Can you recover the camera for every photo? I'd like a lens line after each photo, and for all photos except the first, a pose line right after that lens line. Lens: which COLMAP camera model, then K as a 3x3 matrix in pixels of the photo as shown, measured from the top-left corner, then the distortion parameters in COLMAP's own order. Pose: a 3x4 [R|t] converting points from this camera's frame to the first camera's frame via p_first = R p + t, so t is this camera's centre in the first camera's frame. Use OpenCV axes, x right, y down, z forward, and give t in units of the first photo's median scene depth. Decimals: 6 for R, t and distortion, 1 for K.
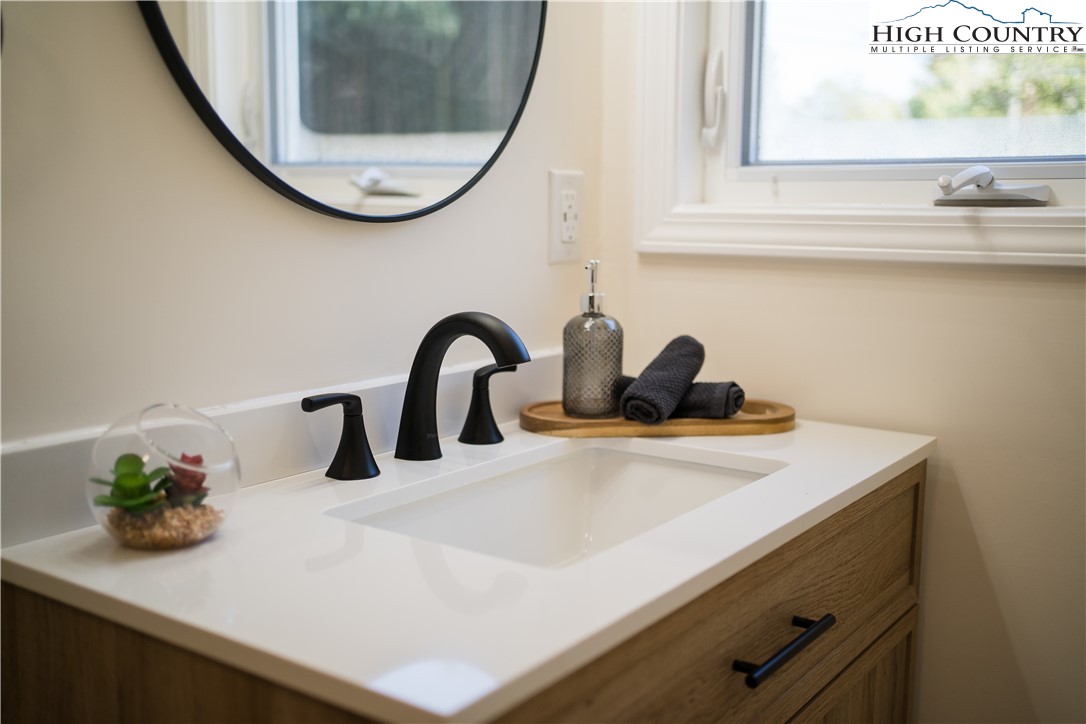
lens RADIAL K [[1090.9, 0, 551.5], [0, 1090.9, 390.2], [0, 0, 1]] dist [-0.001766, 0.000000]
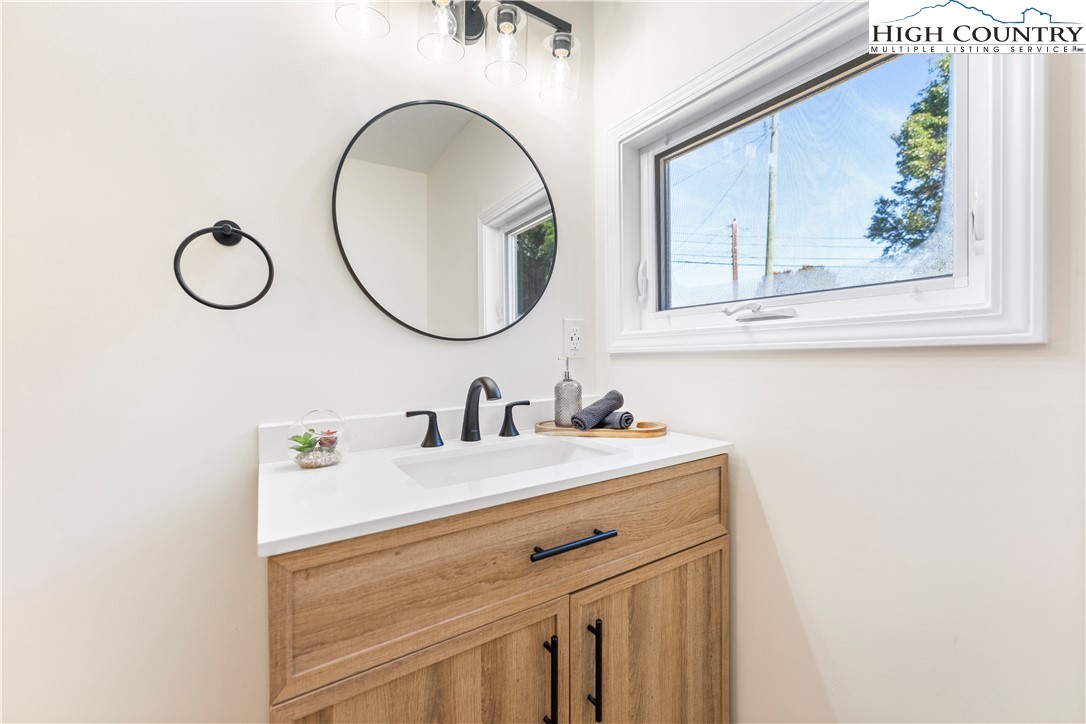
lens RADIAL K [[442.5, 0, 541.9], [0, 442.5, 367.6], [0, 0, 1]] dist [-0.001240, -0.000647]
pose [[0.924936, -0.020318, -0.379580, 0.350046], [-0.029222, 0.991815, -0.124294, 0.019075], [0.378999, 0.126056, 0.916771, 0.166307]]
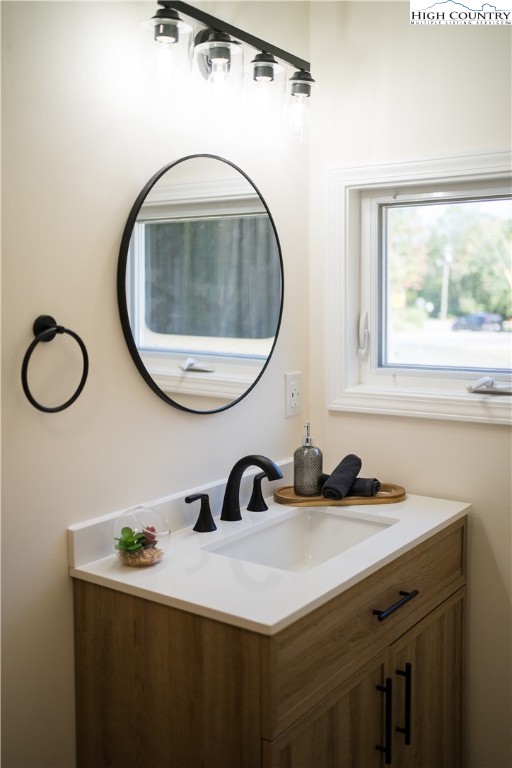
lens RADIAL K [[771.5, 0, 262.5], [0, 771.5, 366.4], [0, 0, 1]] dist [-0.001766, 0.000000]
pose [[0.999906, -0.013566, -0.002151, -0.047399], [0.013339, 0.996420, -0.083479, -0.106316], [0.003275, 0.083443, 0.996507, -0.530370]]
